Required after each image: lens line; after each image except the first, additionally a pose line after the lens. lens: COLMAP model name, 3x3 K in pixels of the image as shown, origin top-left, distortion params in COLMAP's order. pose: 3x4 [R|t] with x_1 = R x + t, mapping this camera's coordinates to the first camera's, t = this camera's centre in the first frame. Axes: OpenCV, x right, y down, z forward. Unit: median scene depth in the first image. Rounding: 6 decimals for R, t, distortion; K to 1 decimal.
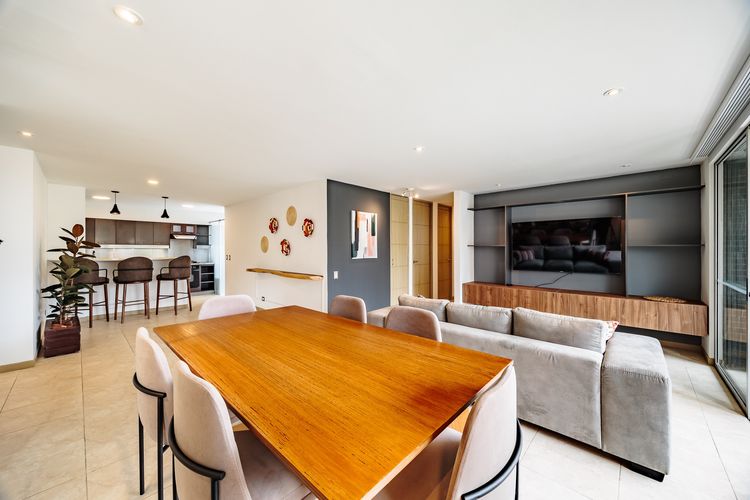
lens RADIAL K [[280.1, 0, 375.0], [0, 280.1, 248.6], [0, 0, 1]] dist [0.001390, 0.000189]
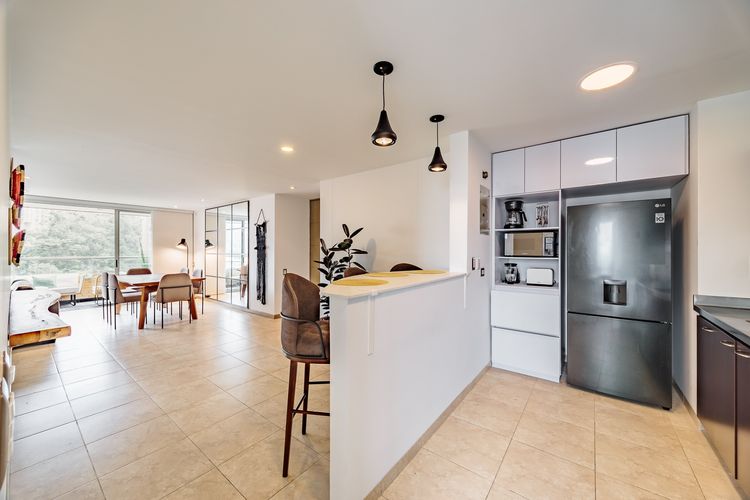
lens RADIAL K [[280.1, 0, 375.0], [0, 280.1, 248.6], [0, 0, 1]] dist [0.001390, 0.000189]
pose [[-0.995850, 0.001117, -0.091004, -0.831382], [0.001301, 0.999997, -0.001970, -0.002920], [0.091001, -0.002080, -0.995849, 1.486402]]
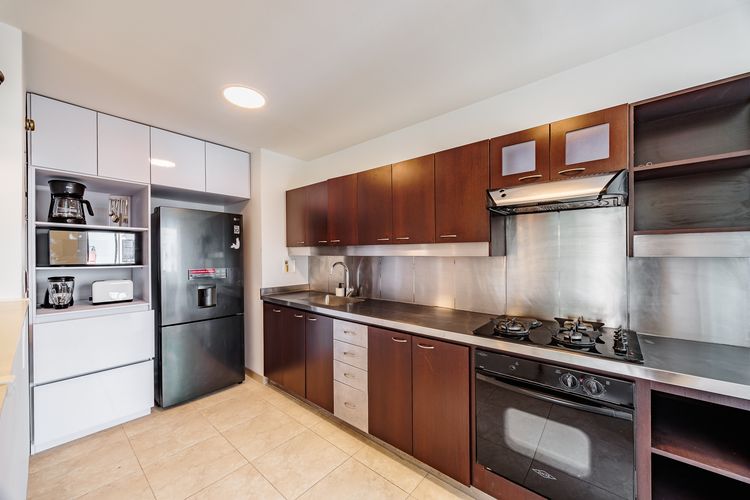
lens RADIAL K [[283.8, 0, 374.6], [0, 283.8, 254.6], [0, 0, 1]] dist [0.002112, 0.000181]
pose [[0.045823, -0.001727, -0.998948, -0.756819], [0.000457, 0.999998, -0.001708, -0.002050], [0.998949, -0.000378, 0.045823, 1.324739]]
